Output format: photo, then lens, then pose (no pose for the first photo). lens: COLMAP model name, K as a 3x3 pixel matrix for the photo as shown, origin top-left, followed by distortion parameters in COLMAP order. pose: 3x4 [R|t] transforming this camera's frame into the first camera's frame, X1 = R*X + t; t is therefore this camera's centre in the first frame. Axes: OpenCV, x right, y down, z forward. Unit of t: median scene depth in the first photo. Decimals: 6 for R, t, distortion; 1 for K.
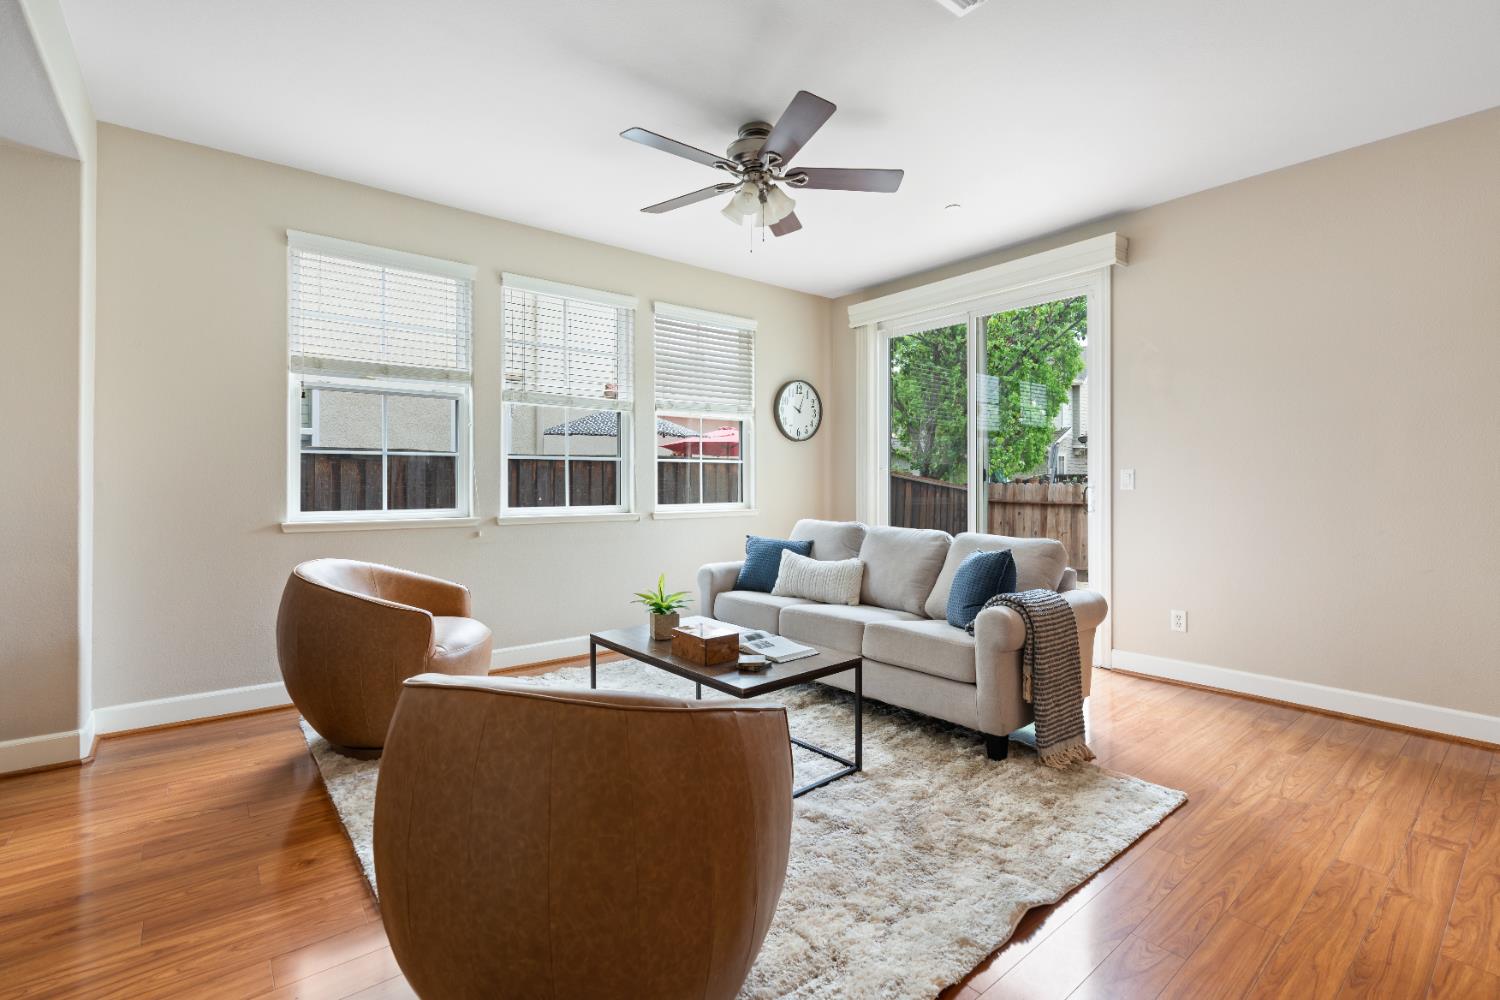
lens RADIAL K [[671.9, 0, 746.1], [0, 671.9, 487.0], [0, 0, 1]] dist [-0.013223, 0.001758]
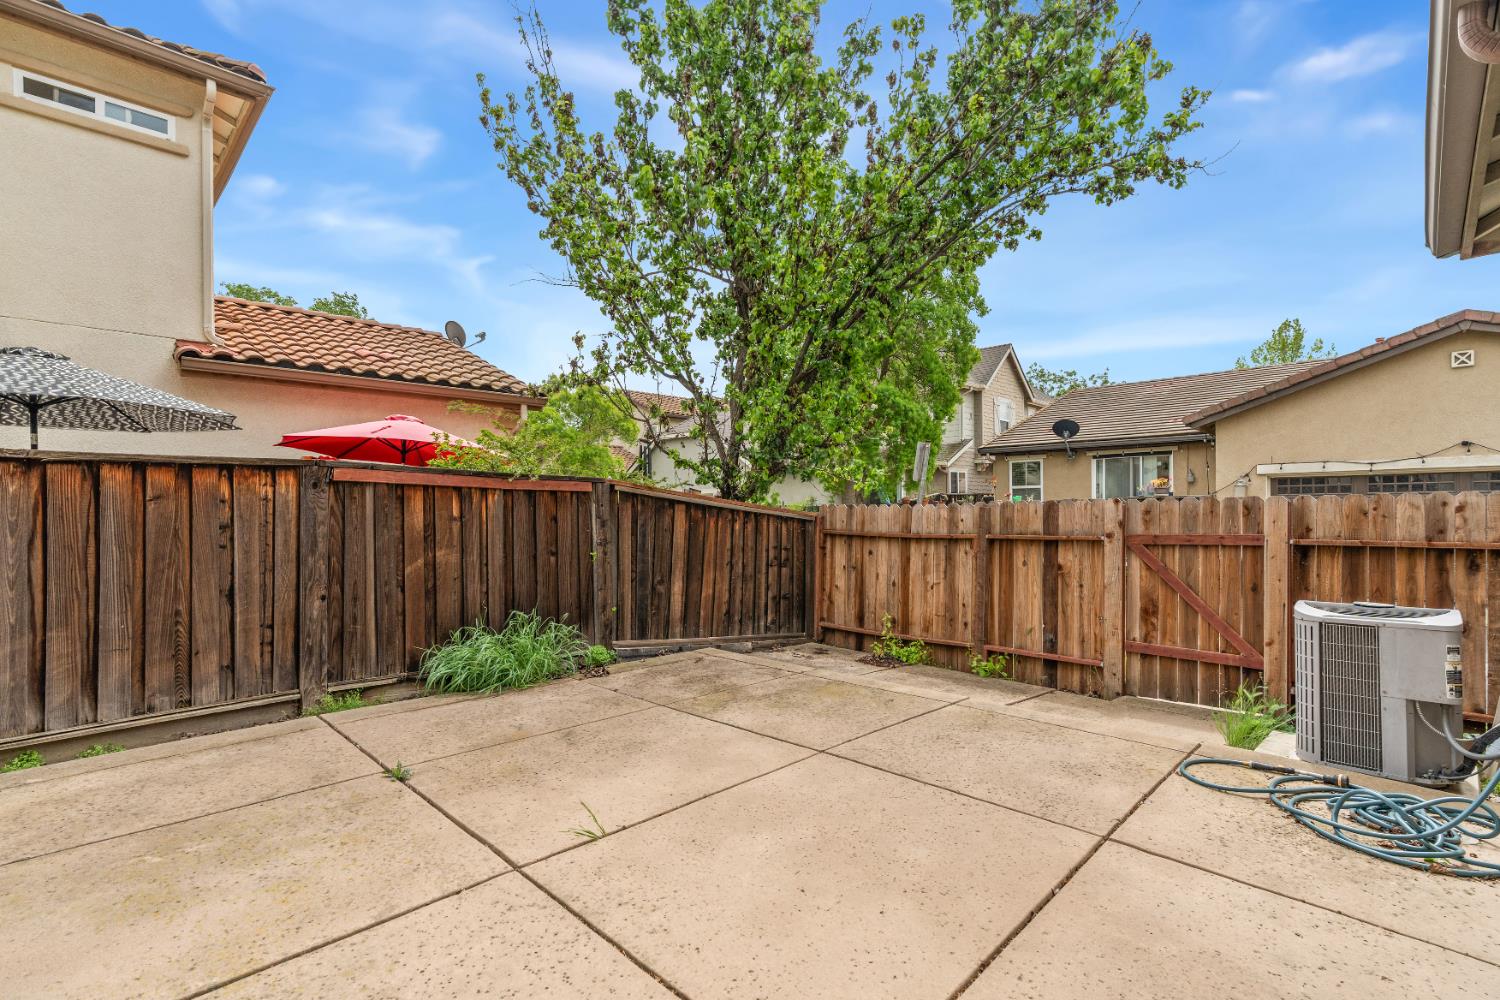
lens RADIAL K [[671.9, 0, 751.4], [0, 671.9, 505.7], [0, 0, 1]] dist [-0.013223, 0.001758]
pose [[0.993570, -0.009513, 0.112818, 0.223895], [0.010371, 0.999922, -0.007017, -0.001592], [-0.112742, 0.008142, 0.993591, 0.377001]]
